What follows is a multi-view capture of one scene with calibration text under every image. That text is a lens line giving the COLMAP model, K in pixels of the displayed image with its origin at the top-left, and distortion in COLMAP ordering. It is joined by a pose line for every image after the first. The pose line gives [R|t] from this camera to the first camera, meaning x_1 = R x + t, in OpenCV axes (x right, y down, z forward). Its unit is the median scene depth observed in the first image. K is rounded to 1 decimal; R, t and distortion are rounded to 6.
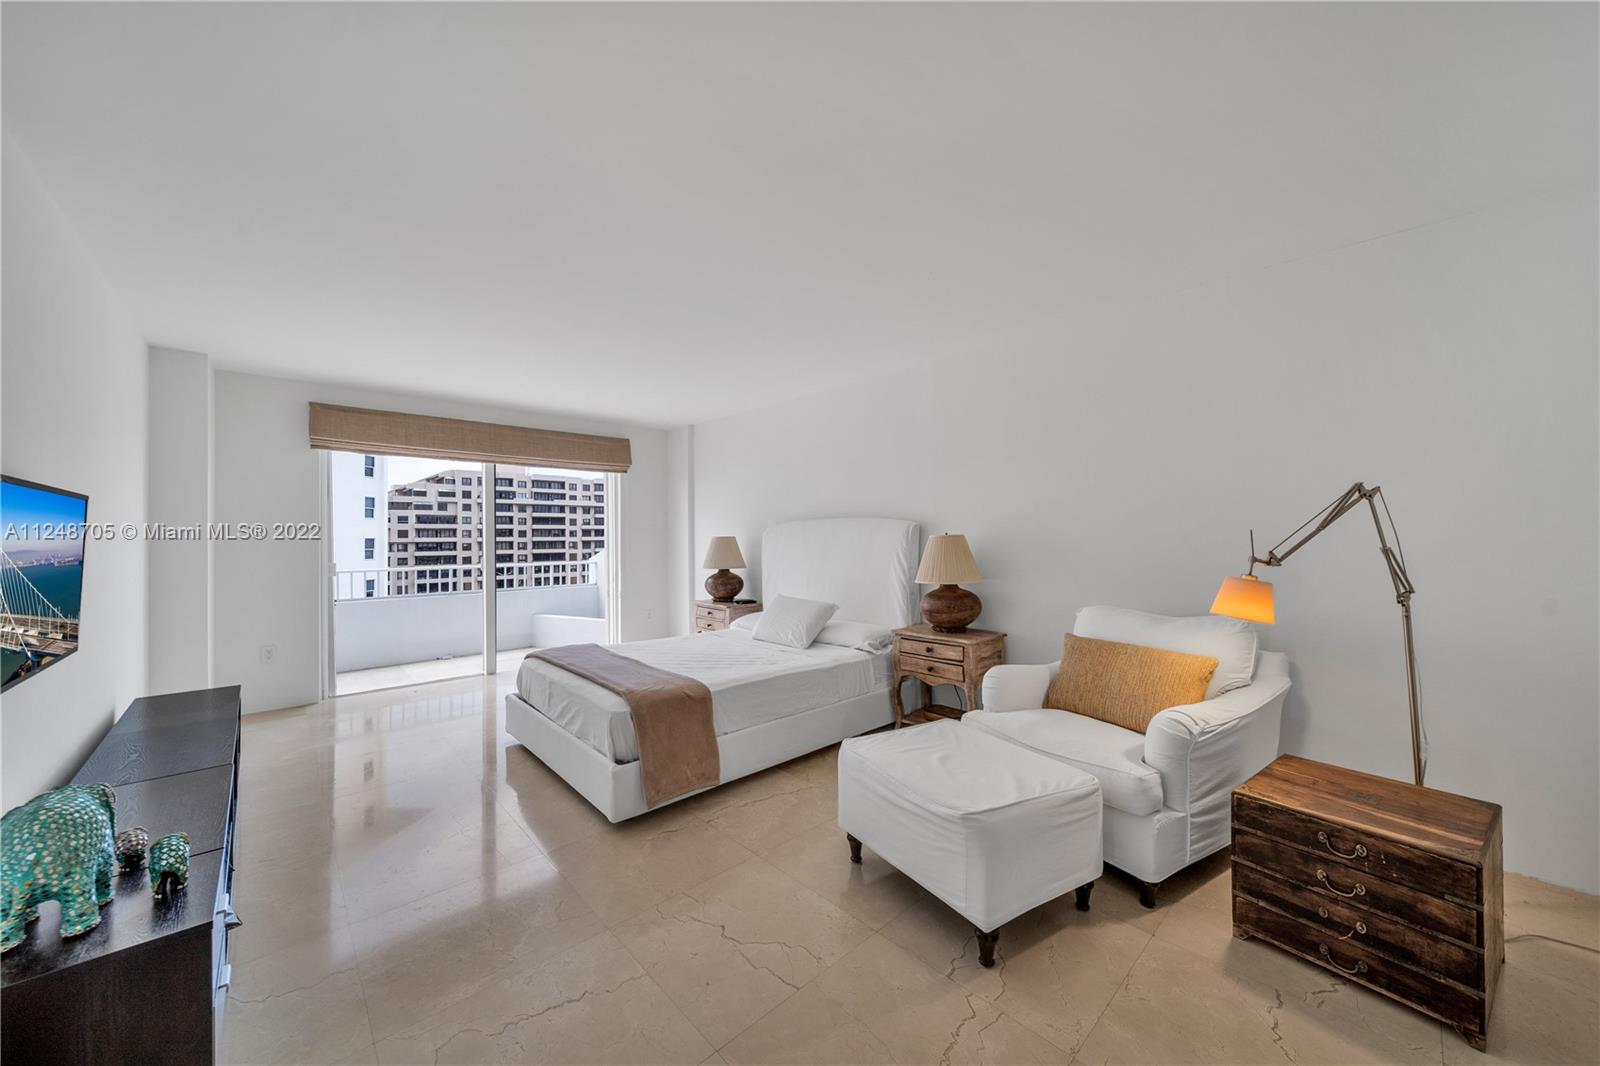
lens RADIAL K [[576.6, 0, 795.8], [0, 576.6, 531.8], [0, 0, 1]] dist [0.001688, -0.000038]
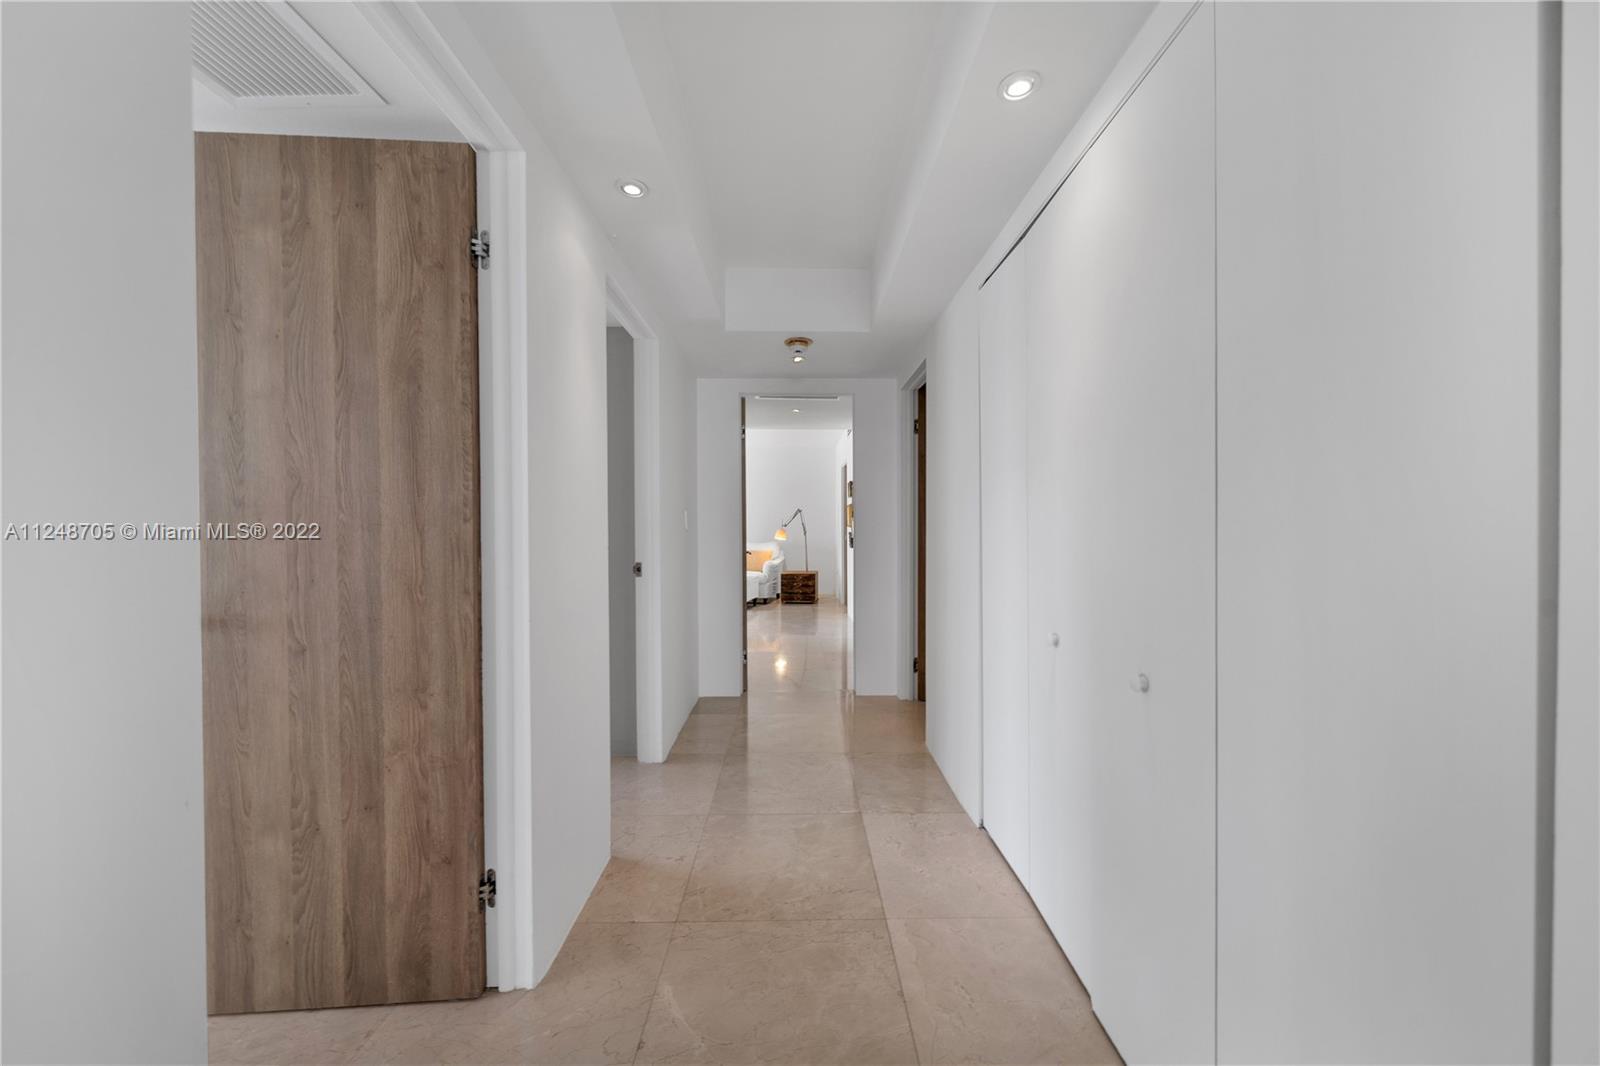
lens RADIAL K [[576.6, 0, 802.5], [0, 576.6, 528.0], [0, 0, 1]] dist [0.001688, -0.000038]
pose [[0.668709, -0.004895, 0.743508, -1.311989], [-0.003408, 0.999948, 0.009649, 0.013310], [-0.743517, -0.008987, 0.668657, -1.138142]]
